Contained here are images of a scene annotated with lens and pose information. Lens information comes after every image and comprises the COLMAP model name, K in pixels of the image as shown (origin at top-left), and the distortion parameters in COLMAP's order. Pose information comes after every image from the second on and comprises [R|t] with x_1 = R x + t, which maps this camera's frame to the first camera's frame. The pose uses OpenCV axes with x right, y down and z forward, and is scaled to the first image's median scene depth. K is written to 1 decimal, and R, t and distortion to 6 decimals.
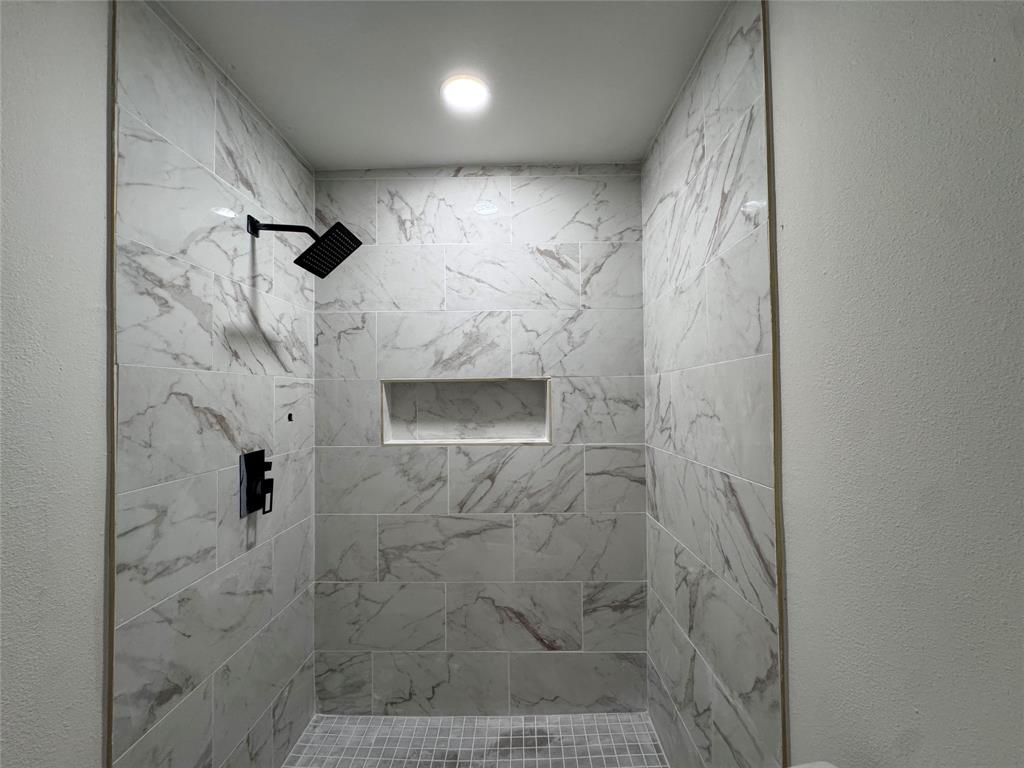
lens RADIAL K [[409.0, 0, 512.0], [0, 409.0, 384.0], [0, 0, 1]] dist [-0.003852, -0.000318]
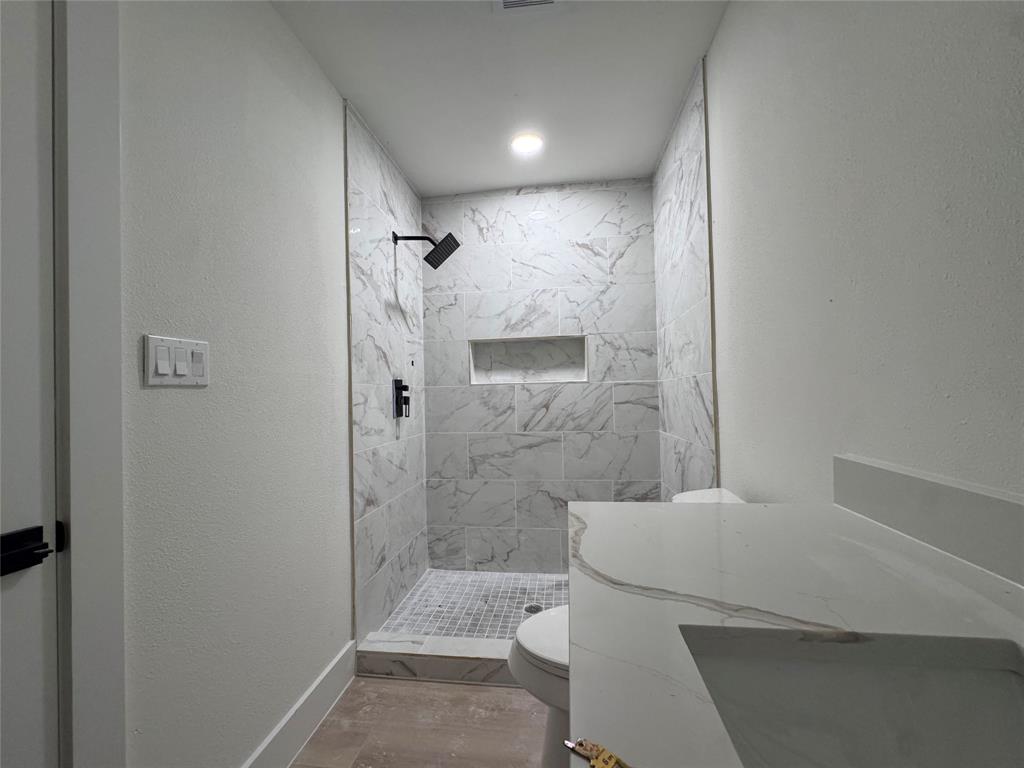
lens RADIAL K [[409.0, 0, 512.0], [0, 409.0, 384.0], [0, 0, 1]] dist [-0.003852, -0.000318]
pose [[0.993573, -0.015376, -0.112142, -0.008289], [0.015848, 0.999869, 0.003312, 0.145122], [0.112076, -0.005068, 0.993687, -0.421214]]
